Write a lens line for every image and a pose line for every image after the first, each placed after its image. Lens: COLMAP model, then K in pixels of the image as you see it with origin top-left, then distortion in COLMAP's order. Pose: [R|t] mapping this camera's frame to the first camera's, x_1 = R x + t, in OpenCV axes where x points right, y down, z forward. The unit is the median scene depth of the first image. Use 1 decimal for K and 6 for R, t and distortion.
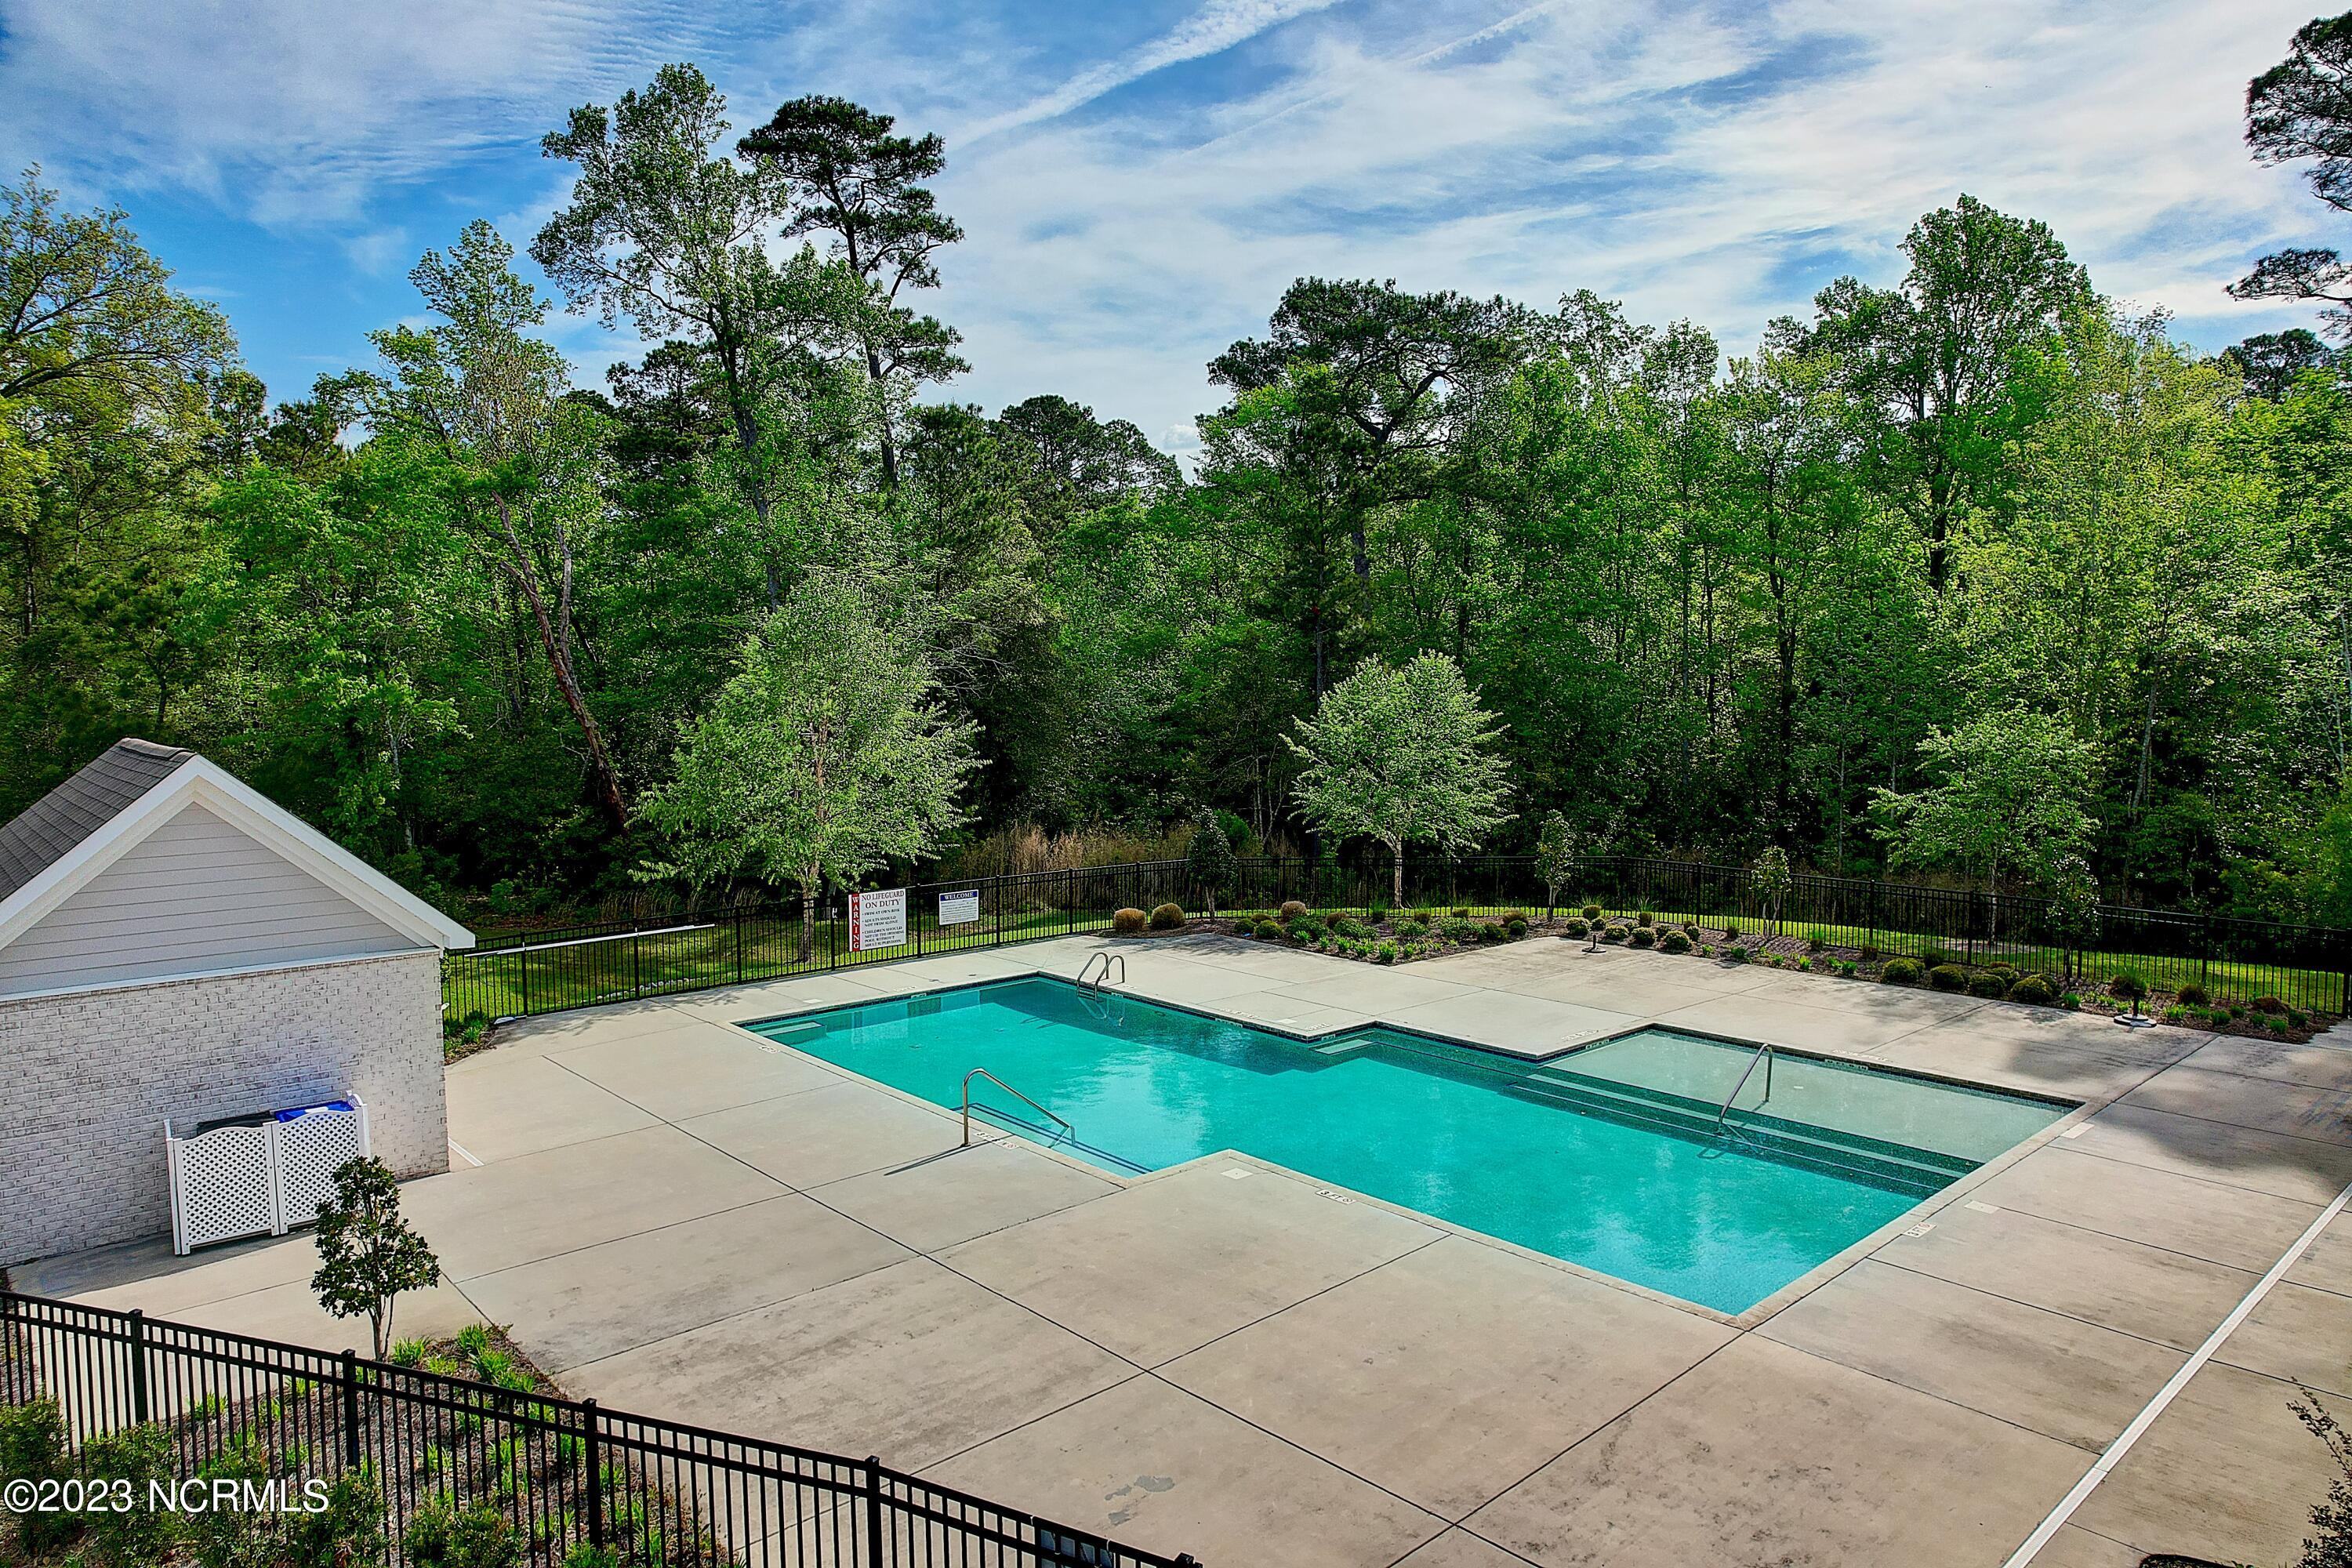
lens RADIAL K [[1507.7, 0, 1181.0], [0, 1507.7, 787.7], [0, 0, 1]] dist [-0.051164, 0.050225]
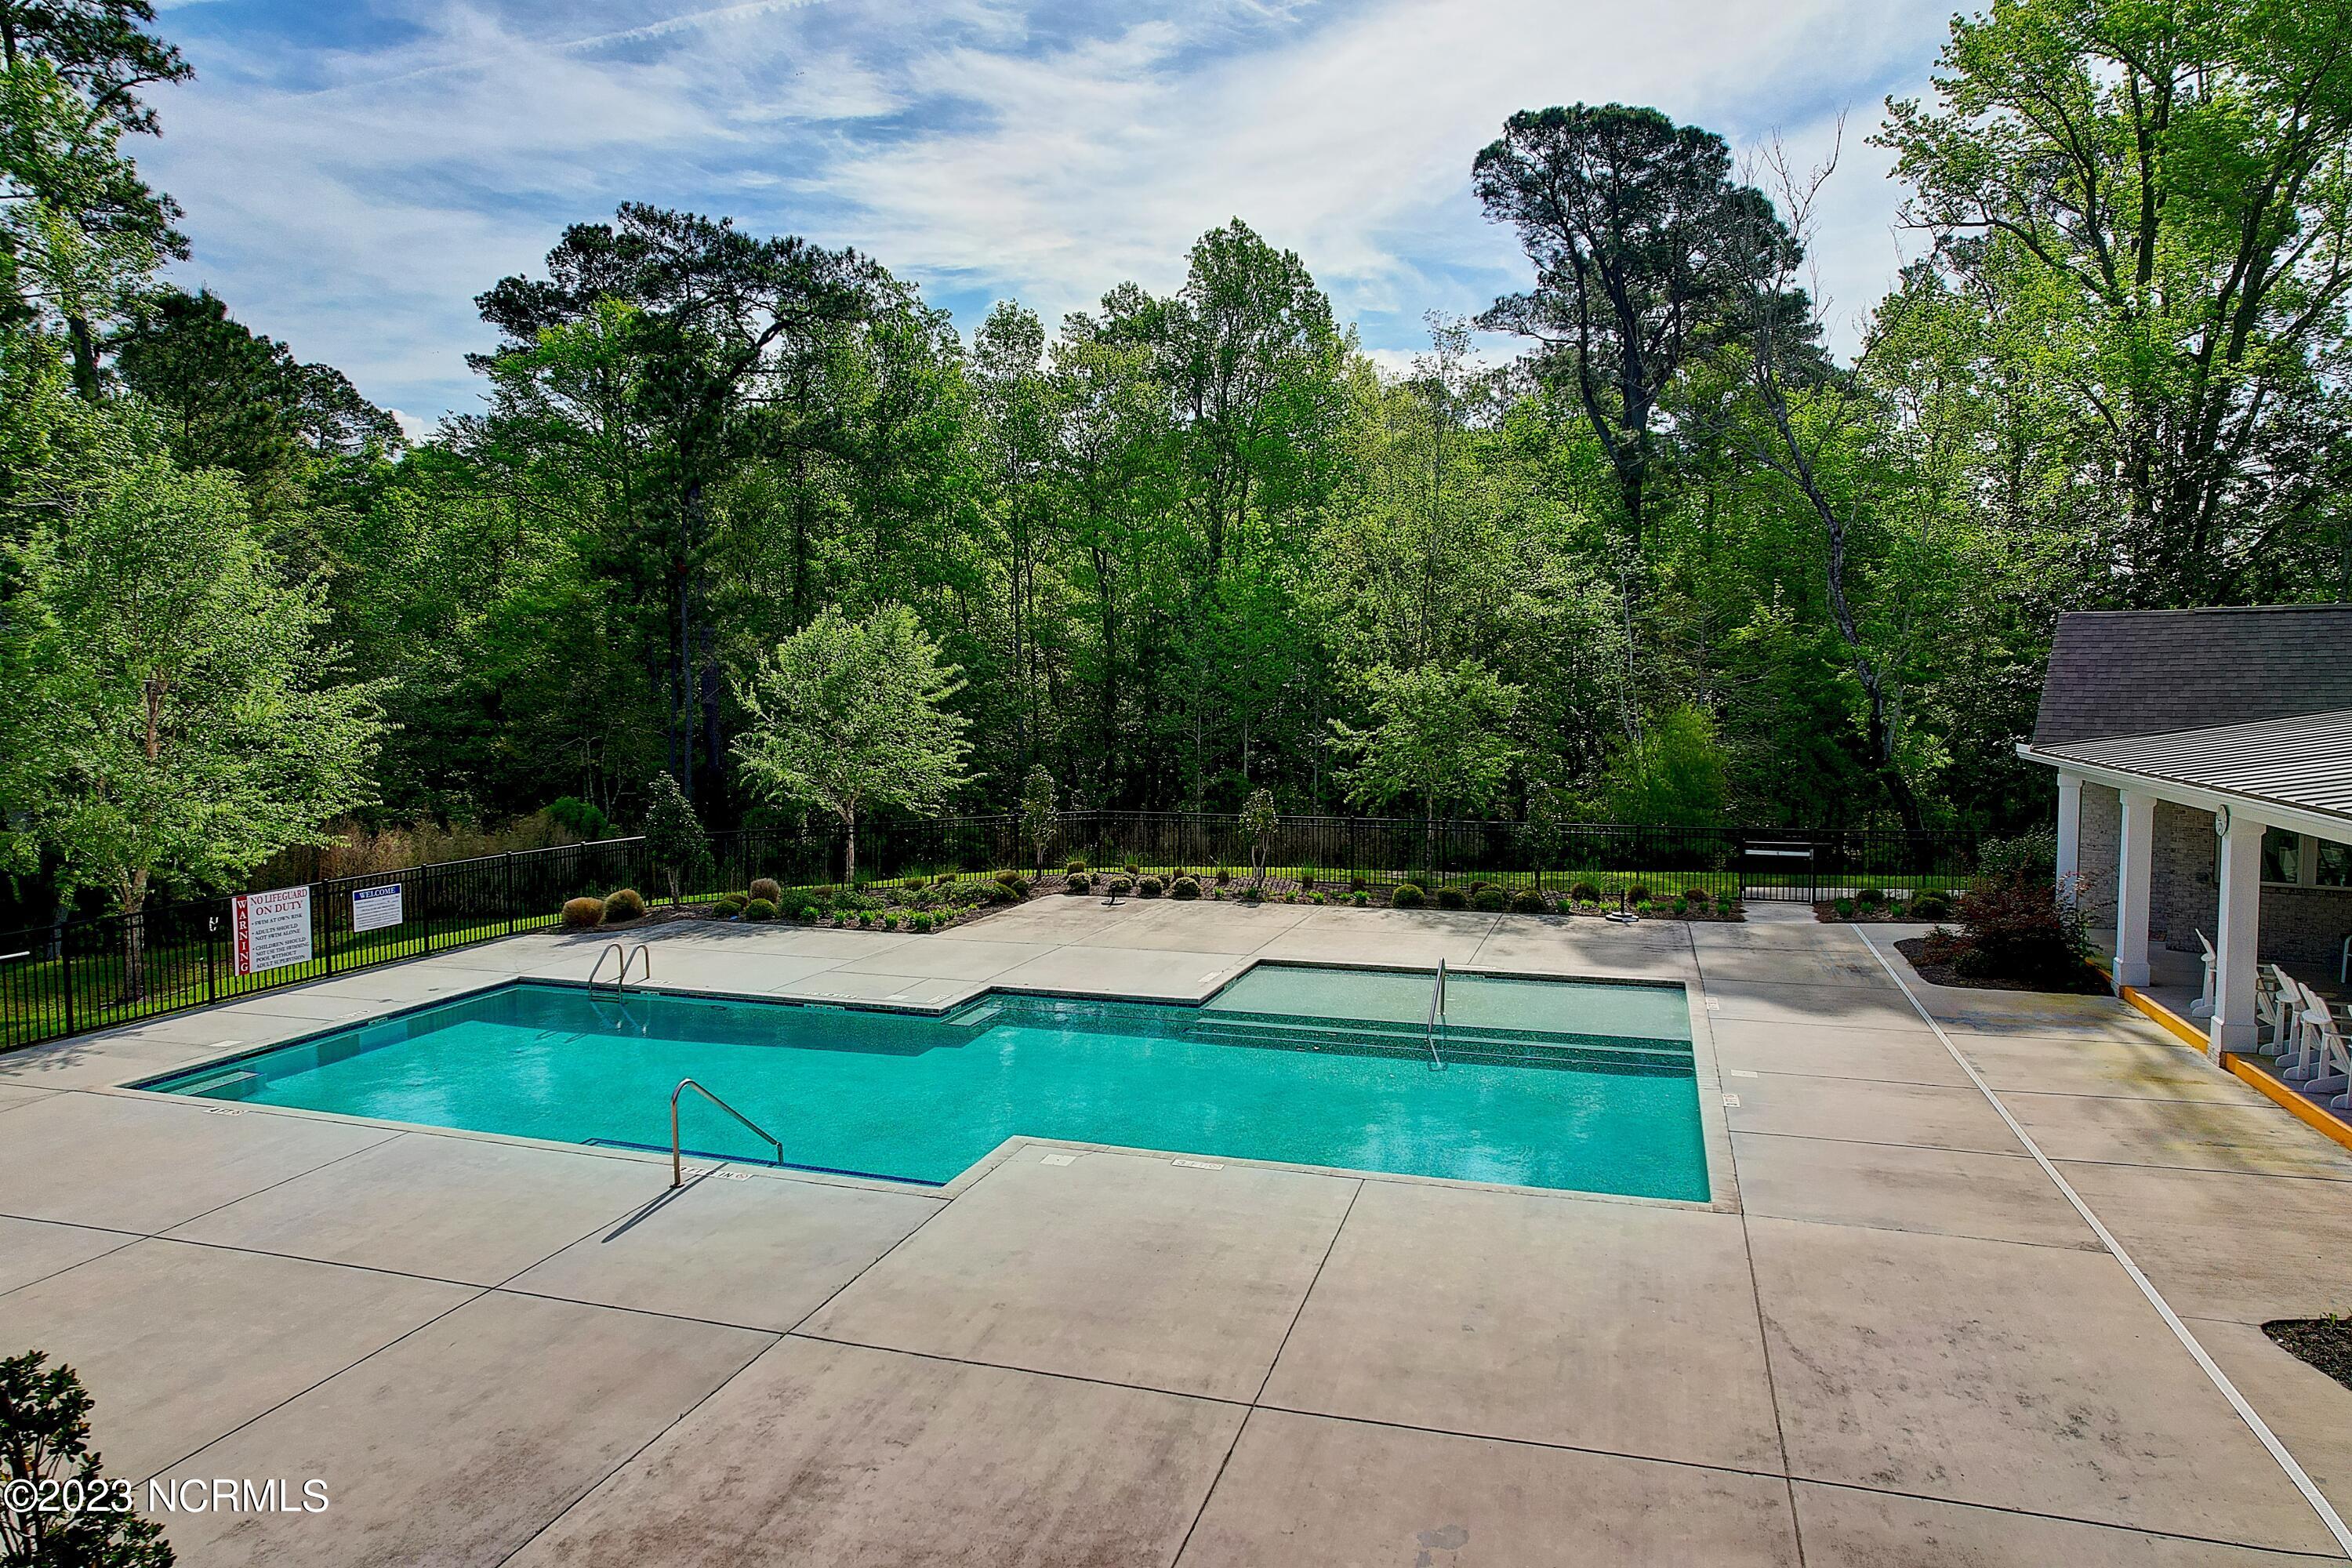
lens RADIAL K [[1495.9, 0, 1124.2], [0, 1495.9, 775.3], [0, 0, 1]] dist [-0.058943, 0.044153]
pose [[0.868568, -0.032800, 0.494484, -0.138320], [0.040912, 0.999147, -0.005588, 0.023876], [-0.493879, 0.025084, 0.869169, 0.120111]]
